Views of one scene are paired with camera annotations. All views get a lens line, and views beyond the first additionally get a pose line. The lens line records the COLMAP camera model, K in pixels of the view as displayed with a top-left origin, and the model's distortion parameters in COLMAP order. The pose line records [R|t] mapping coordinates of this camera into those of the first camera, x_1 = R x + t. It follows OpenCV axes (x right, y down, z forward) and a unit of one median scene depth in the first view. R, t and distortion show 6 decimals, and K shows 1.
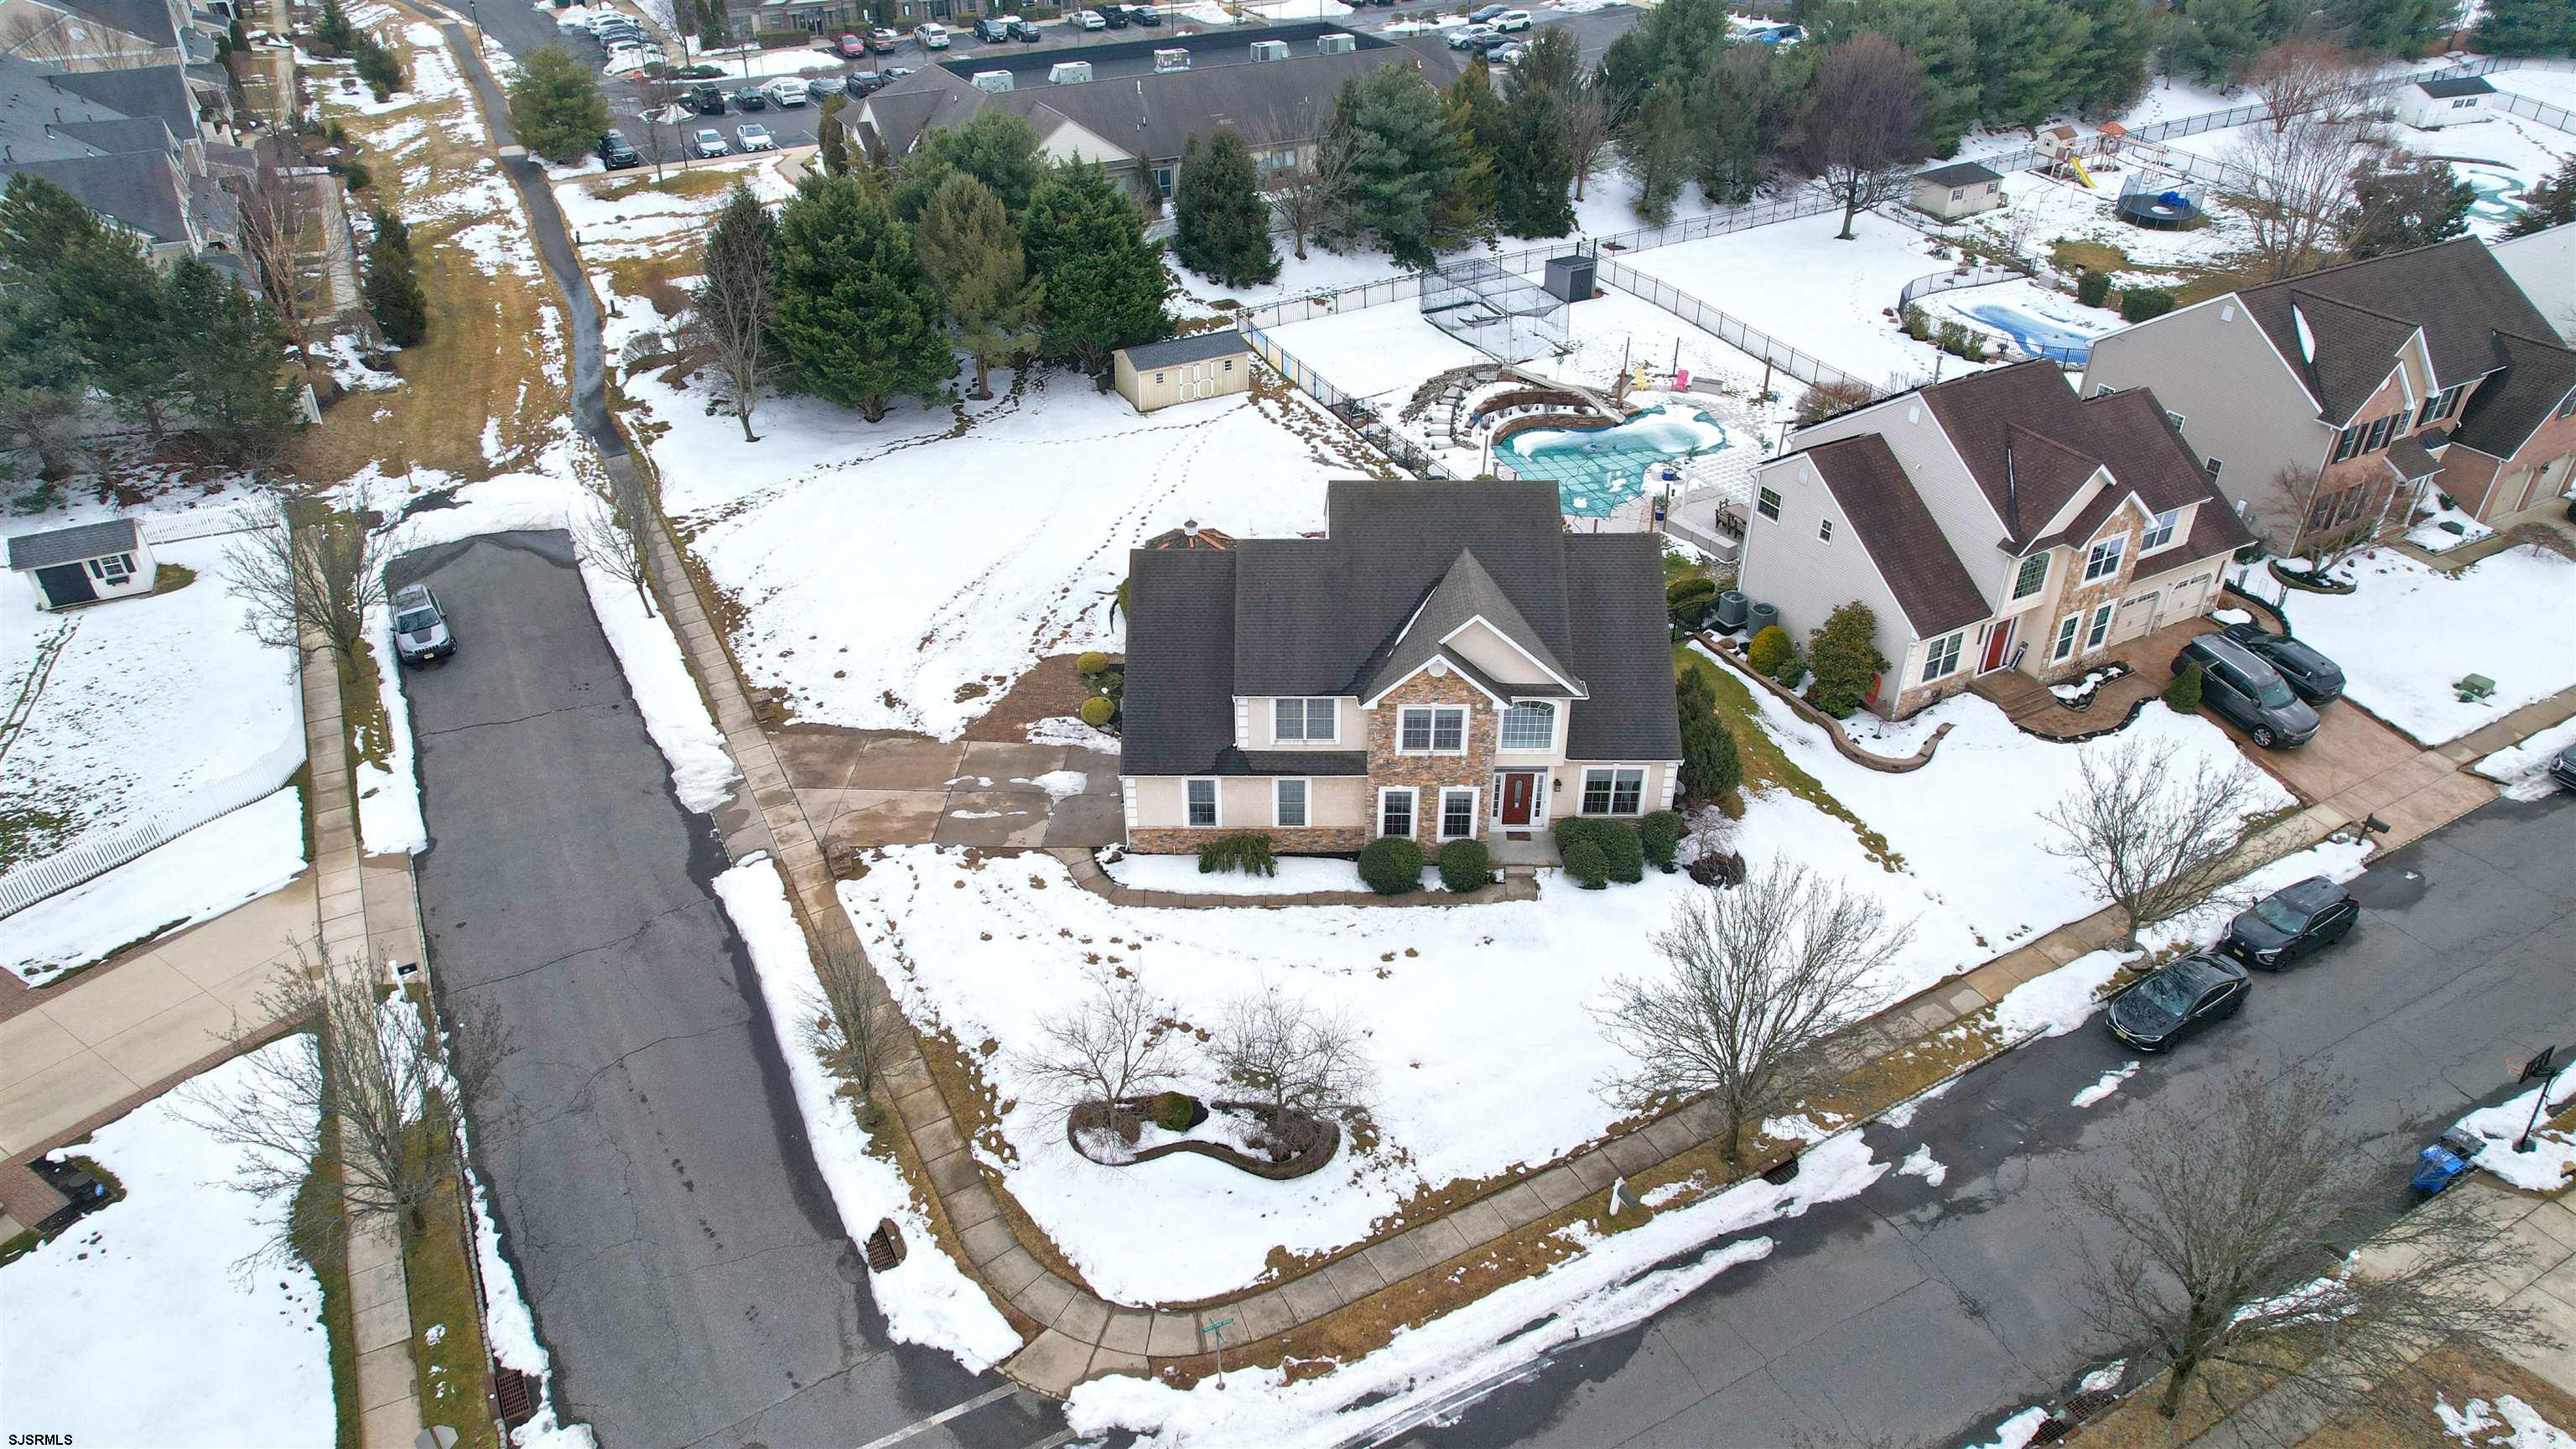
lens RADIAL K [[1651.2, 0, 1288.0], [0, 1651.2, 724.5], [0, 0, 1]] dist [-0.076172, 0.065829]
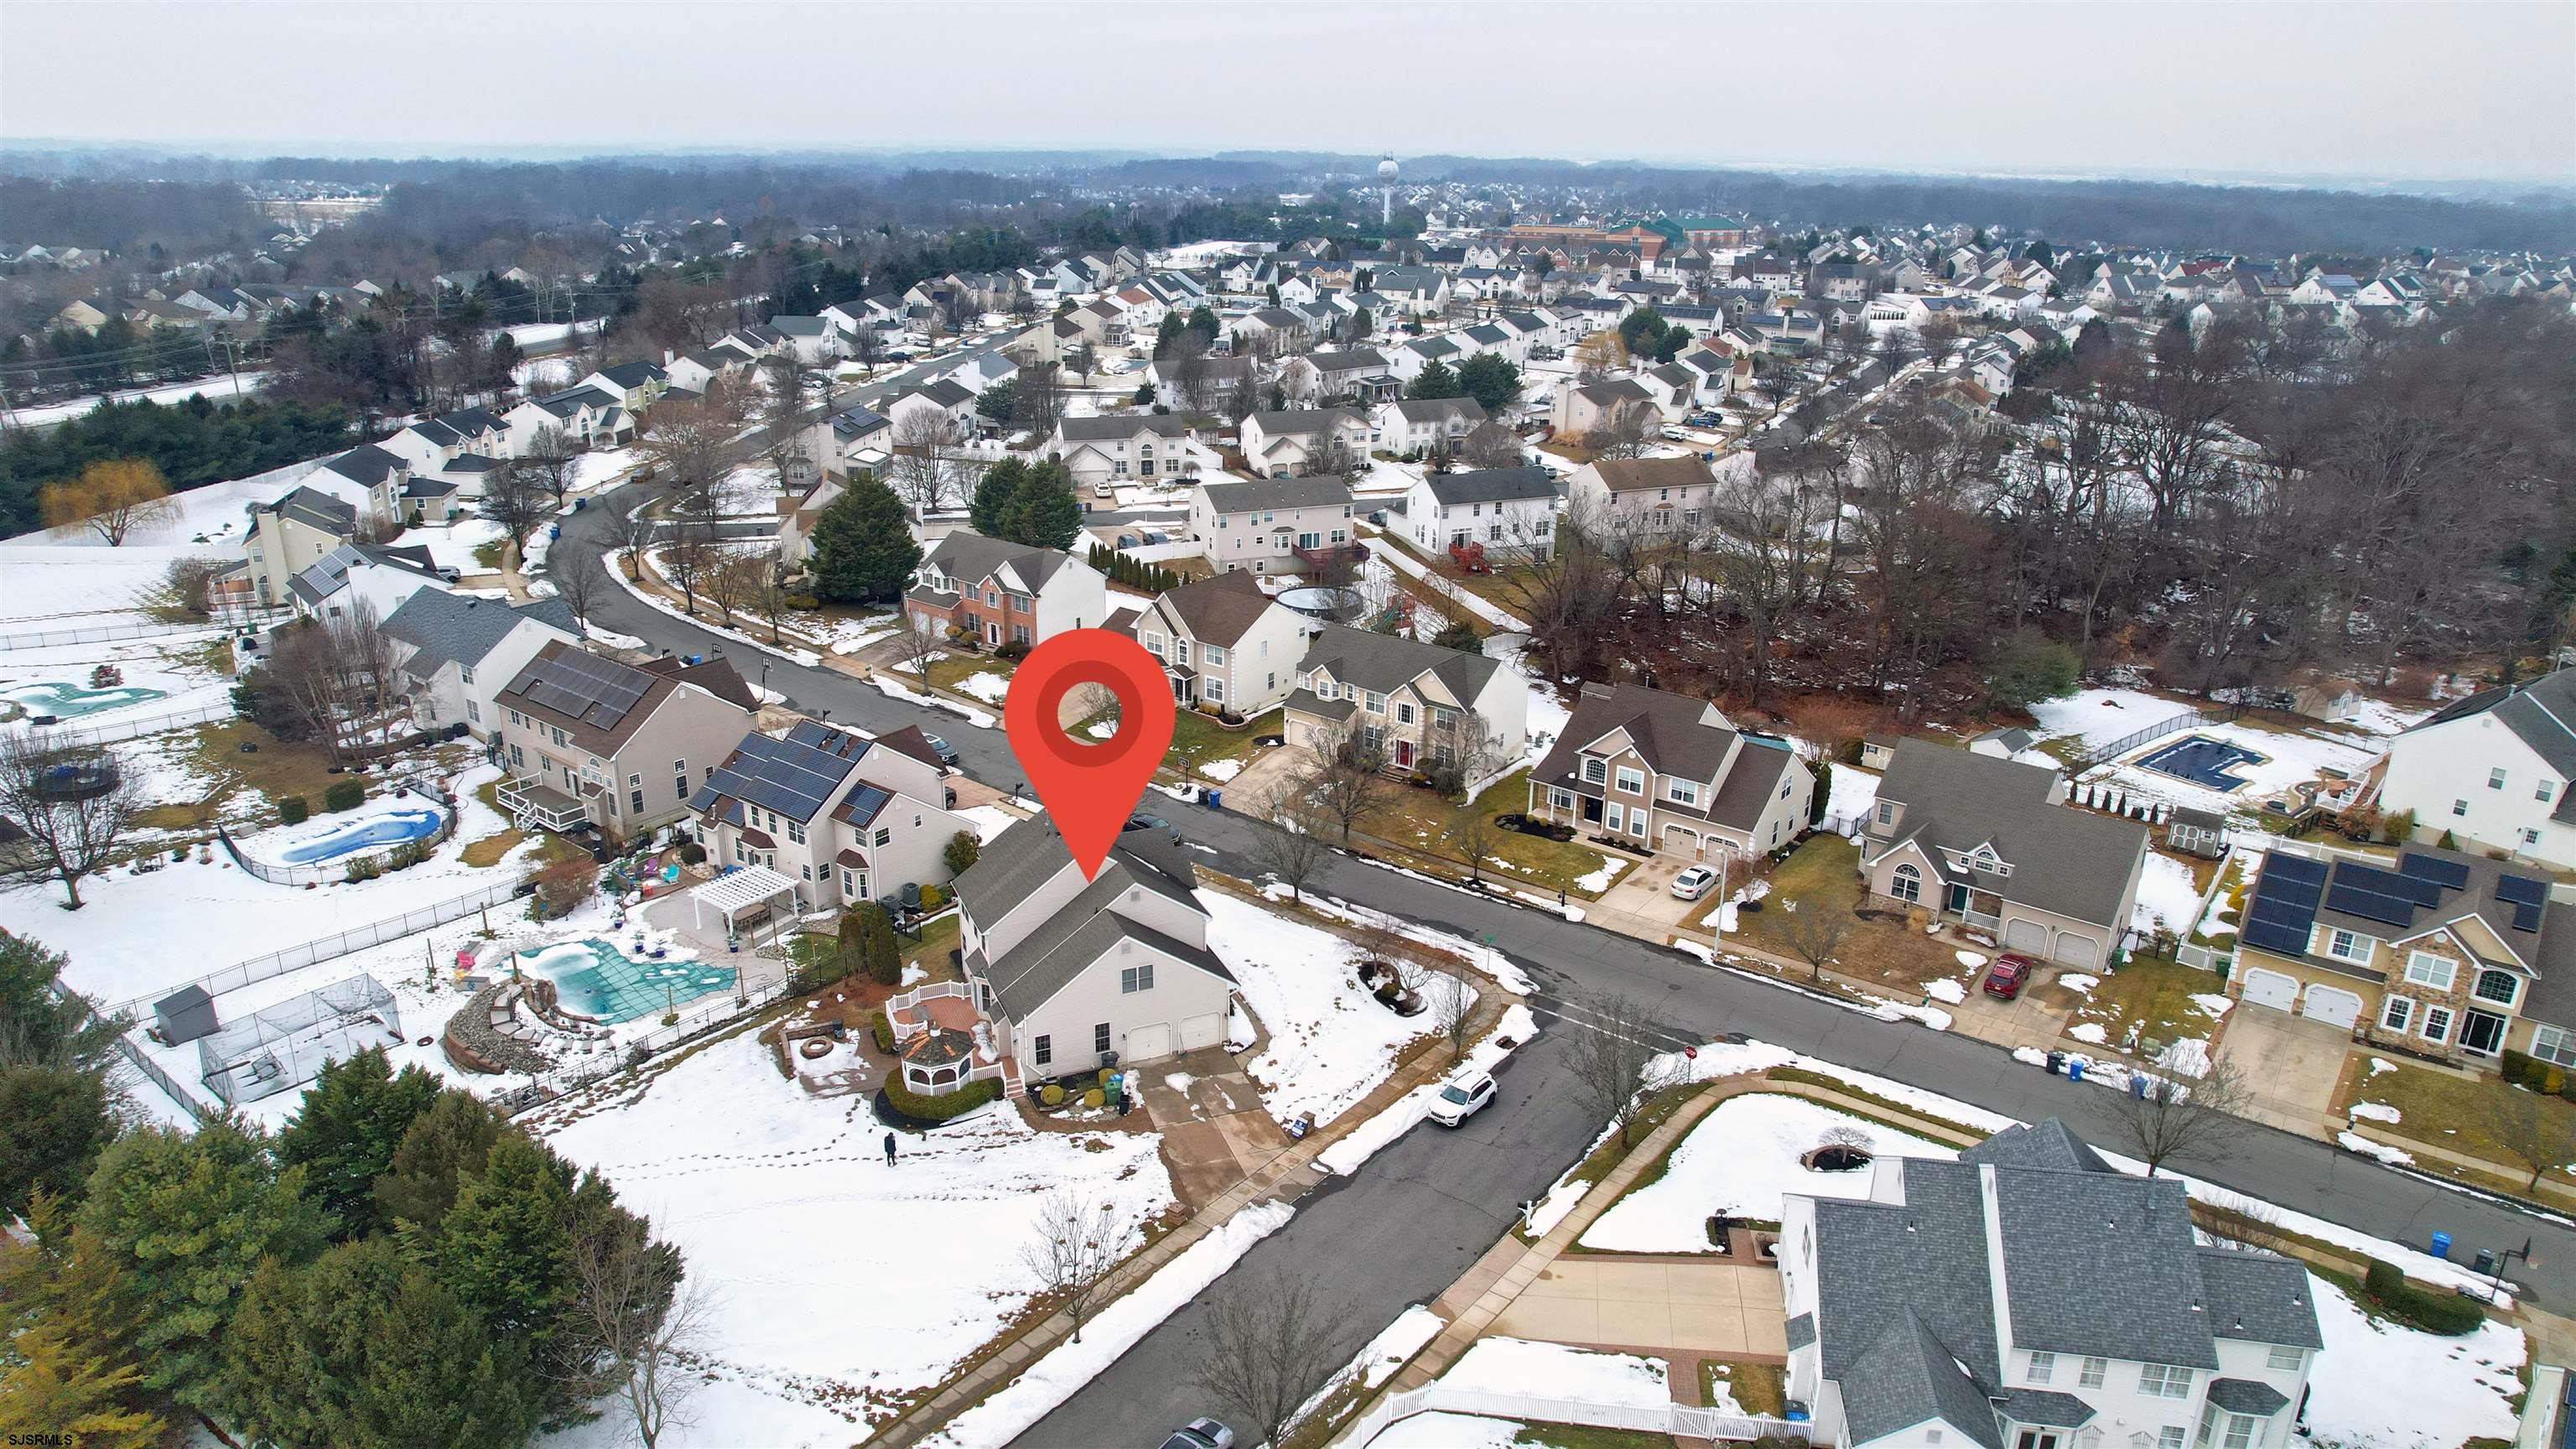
lens RADIAL K [[1651.2, 0, 1288.0], [0, 1651.2, 724.5], [0, 0, 1]] dist [-0.076172, 0.065829]
pose [[-0.405823, -0.312612, 0.858825, -1.547137], [0.486701, 0.721443, 0.492587, -1.015952], [-0.773582, 0.617895, -0.140630, 1.010776]]
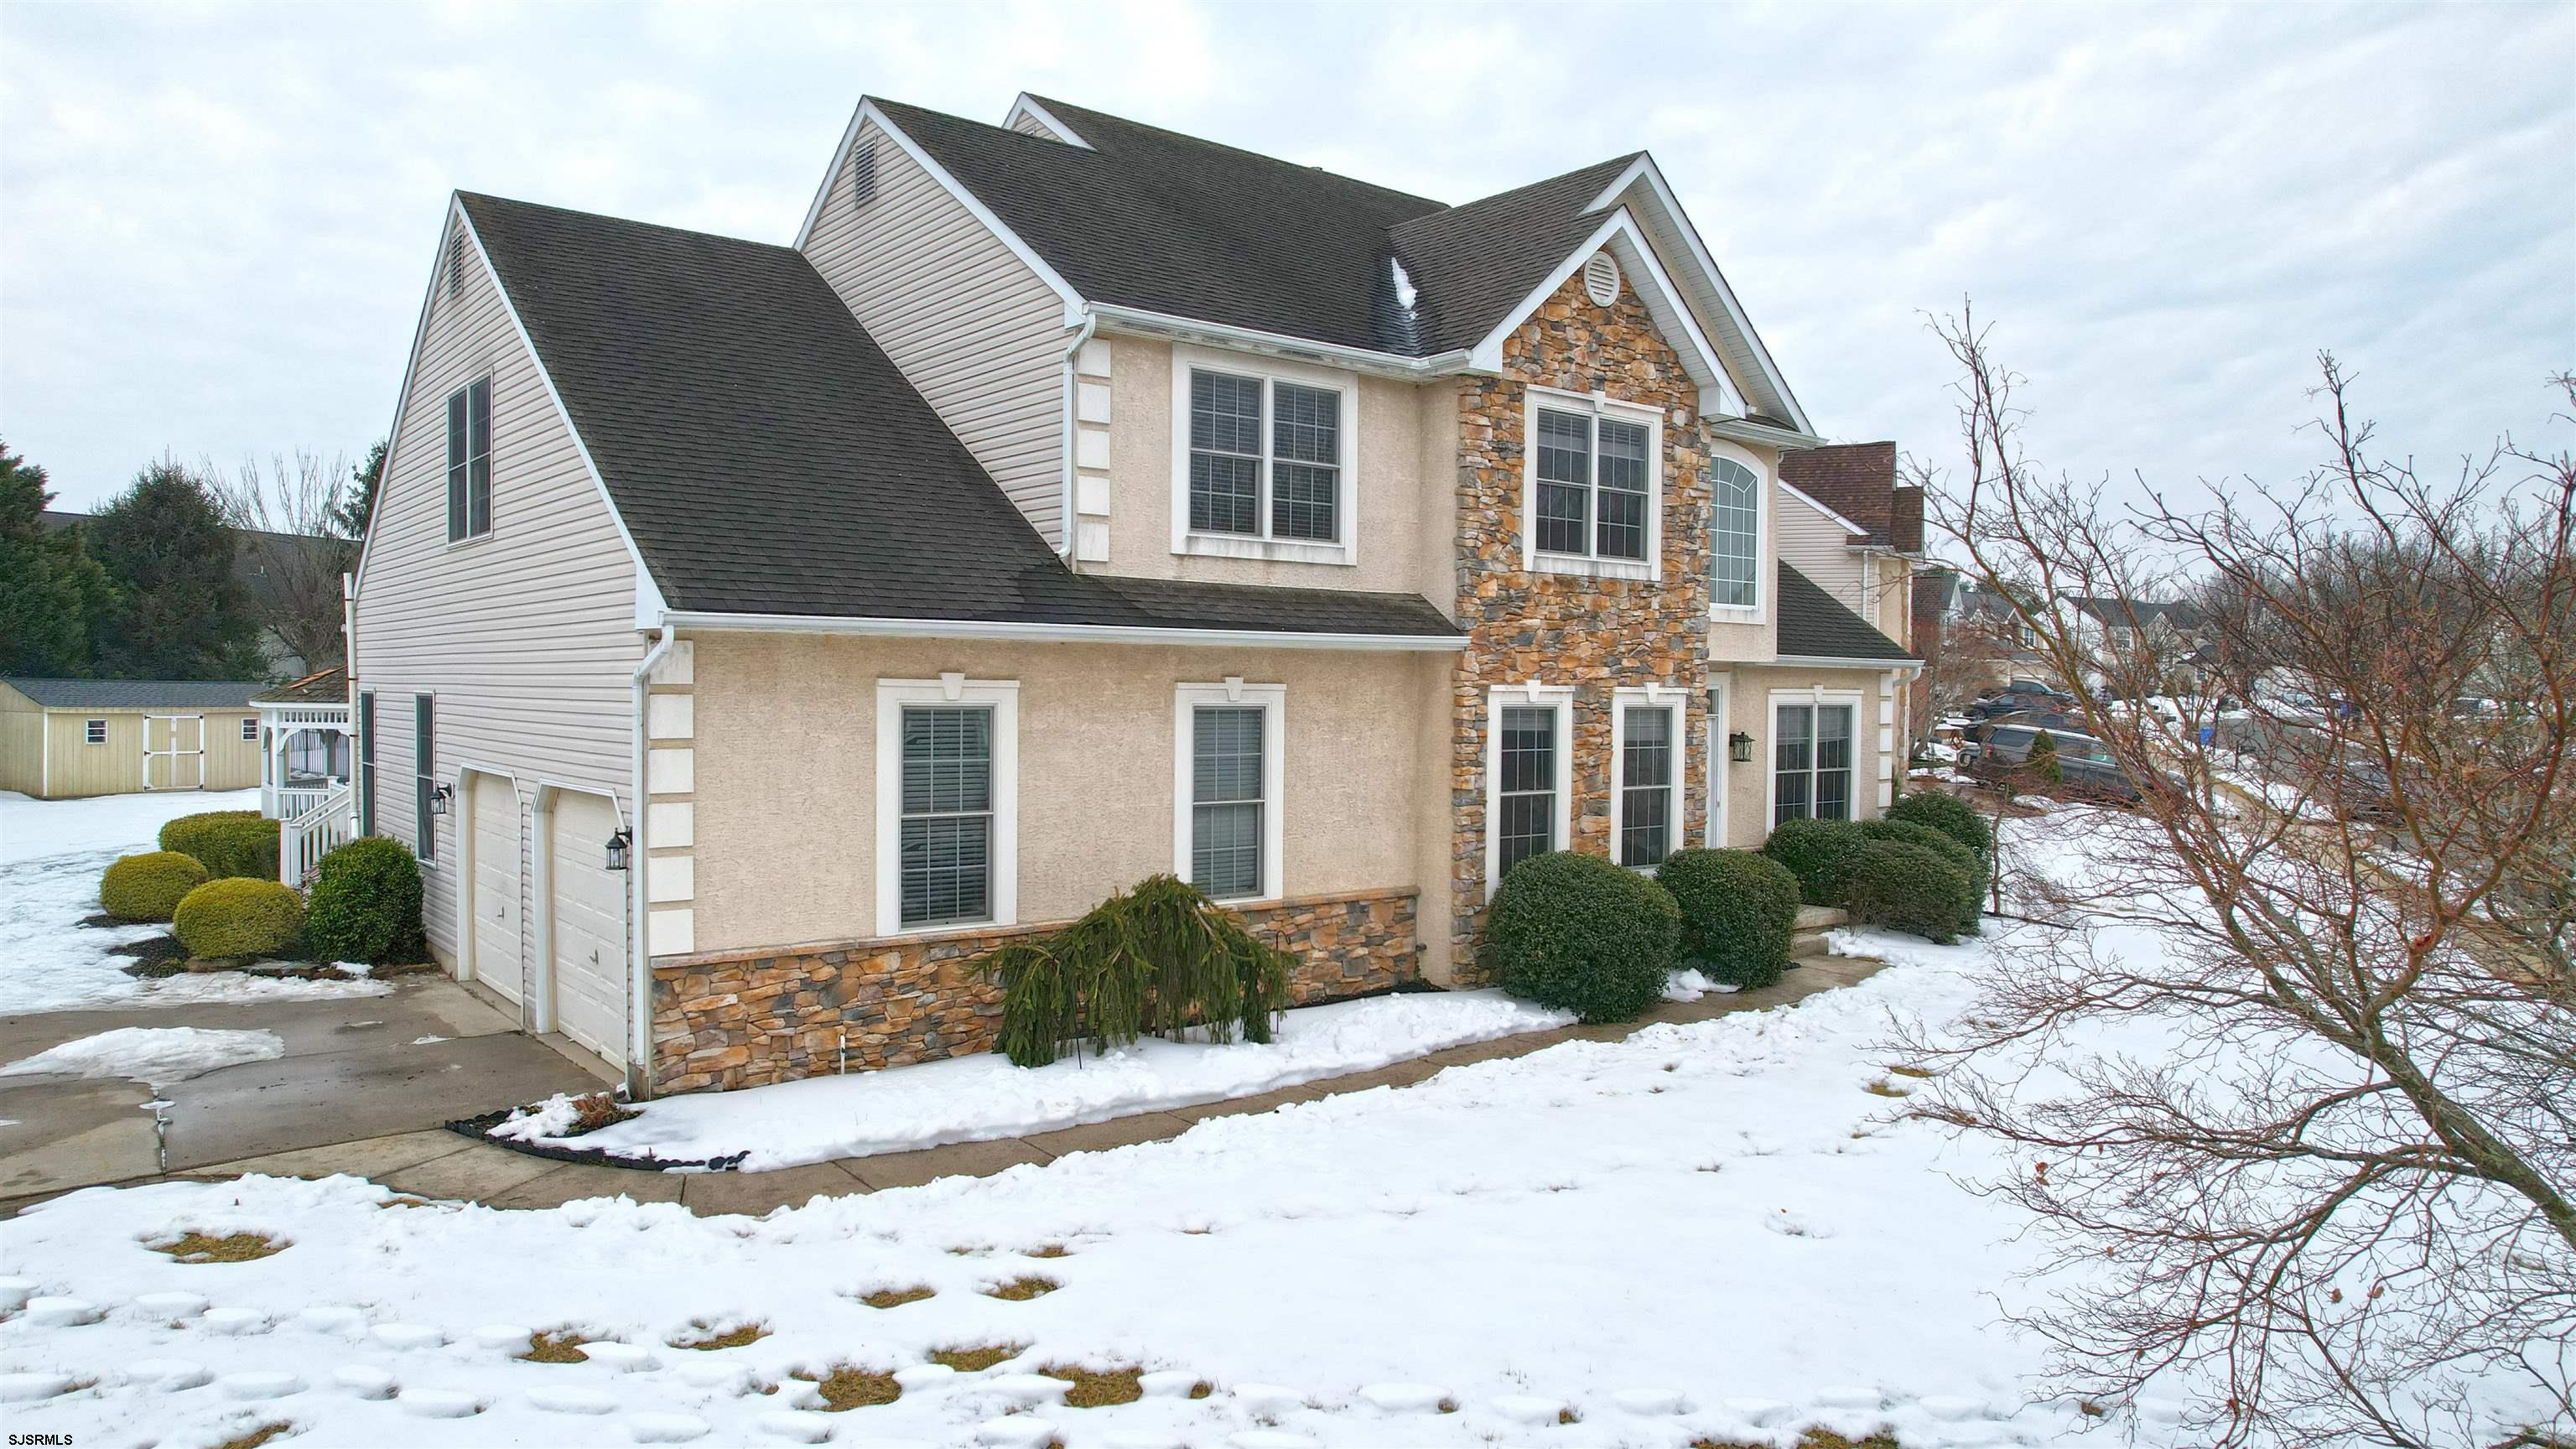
lens RADIAL K [[1651.2, 0, 1288.0], [0, 1651.2, 724.5], [0, 0, 1]] dist [-0.076172, 0.065829]
pose [[0.774785, -0.006952, 0.632186, -0.172179], [0.335527, 0.852024, -0.401841, 0.155403], [-0.535845, 0.523456, 0.662468, 0.797506]]
